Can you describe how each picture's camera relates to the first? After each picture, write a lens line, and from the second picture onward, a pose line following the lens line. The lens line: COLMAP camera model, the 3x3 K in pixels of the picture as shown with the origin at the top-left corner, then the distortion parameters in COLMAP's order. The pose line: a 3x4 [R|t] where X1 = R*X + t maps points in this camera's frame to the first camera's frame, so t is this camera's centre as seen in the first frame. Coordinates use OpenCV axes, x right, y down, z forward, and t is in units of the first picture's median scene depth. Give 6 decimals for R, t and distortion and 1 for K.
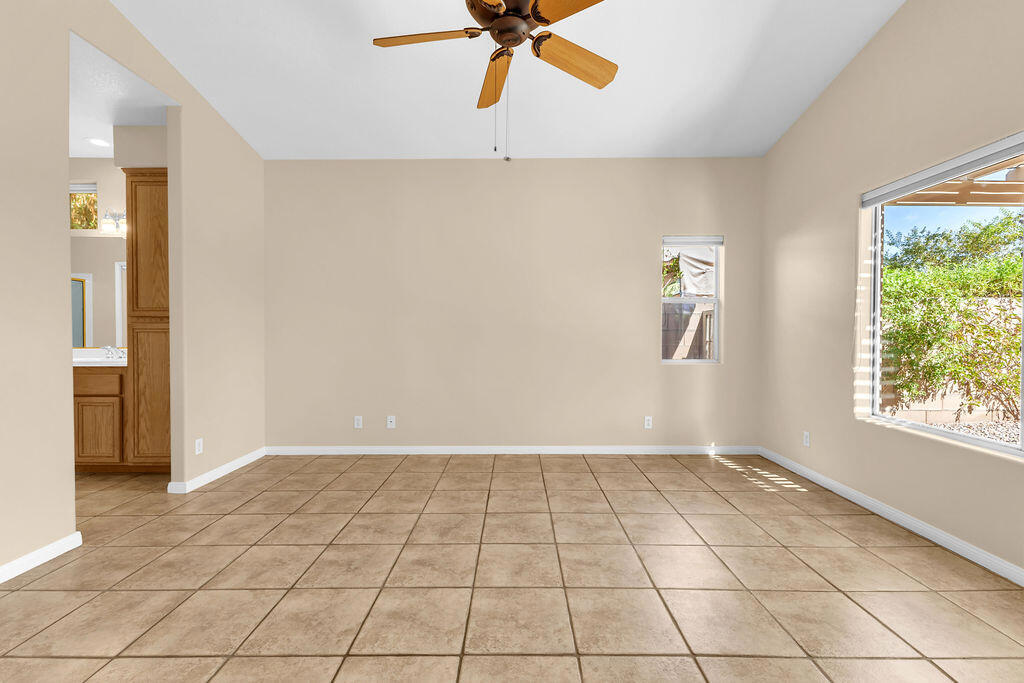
lens RADIAL K [[439.1, 0, 516.9], [0, 439.1, 339.4], [0, 0, 1]] dist [0.012201, -0.003809]
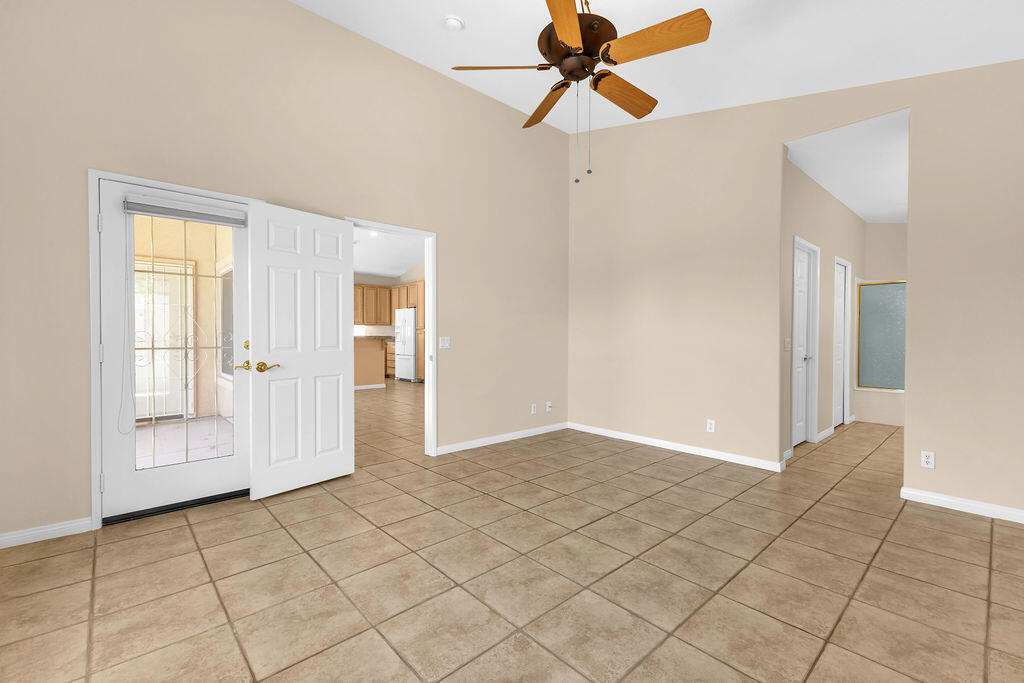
lens RADIAL K [[439.1, 0, 514.5], [0, 439.1, 341.1], [0, 0, 1]] dist [0.012201, -0.003809]
pose [[-0.736334, 0.008932, -0.676560, 0.789698], [-0.013165, 0.999534, 0.027524, -0.029198], [0.676491, 0.029174, -0.735873, 1.585357]]
